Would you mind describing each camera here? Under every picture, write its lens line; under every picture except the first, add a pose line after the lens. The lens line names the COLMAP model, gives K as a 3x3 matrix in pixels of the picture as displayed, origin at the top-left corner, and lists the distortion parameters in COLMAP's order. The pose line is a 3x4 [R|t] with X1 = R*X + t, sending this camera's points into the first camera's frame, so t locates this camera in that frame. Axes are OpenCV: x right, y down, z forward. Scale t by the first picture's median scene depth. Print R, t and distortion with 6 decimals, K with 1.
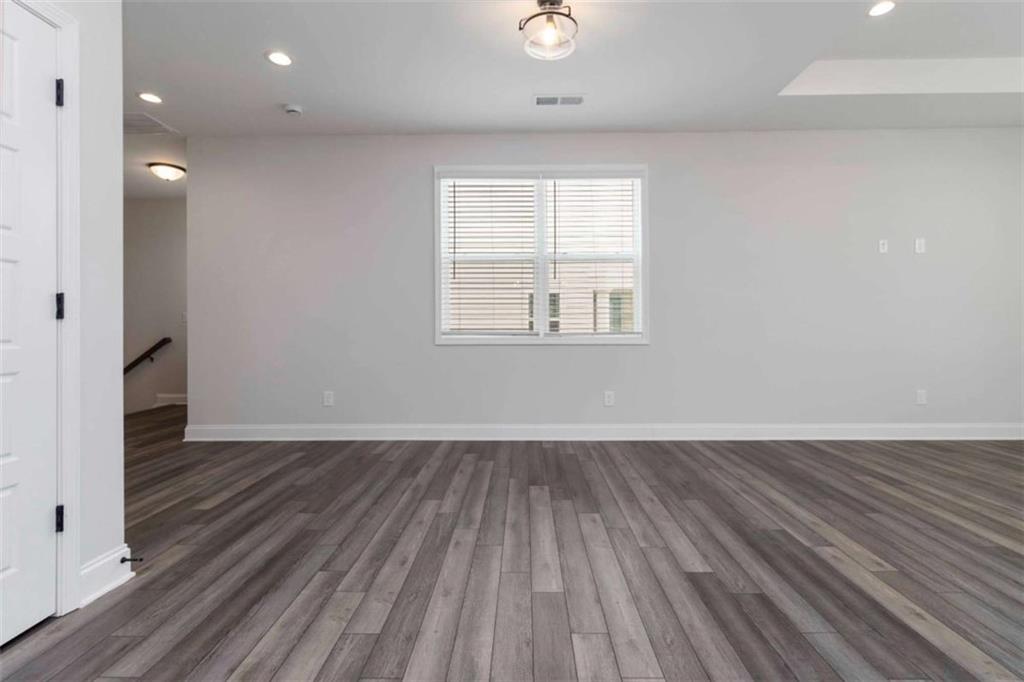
lens RADIAL K [[509.1, 0, 522.4], [0, 509.1, 323.5], [0, 0, 1]] dist [0.004190, 0.000180]
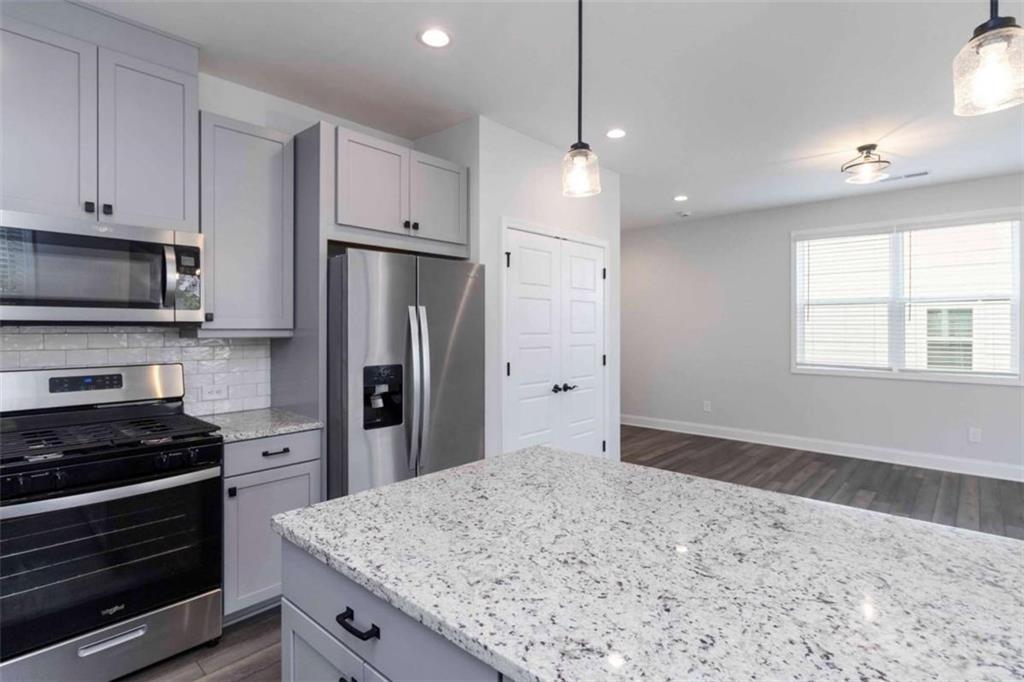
lens RADIAL K [[509.1, 0, 522.4], [0, 509.1, 323.5], [0, 0, 1]] dist [0.004190, 0.000180]
pose [[0.764468, 0.001285, -0.644661, 0.137837], [-0.008172, 0.999937, -0.007697, -0.067786], [0.644610, 0.011153, 0.764430, -0.410554]]
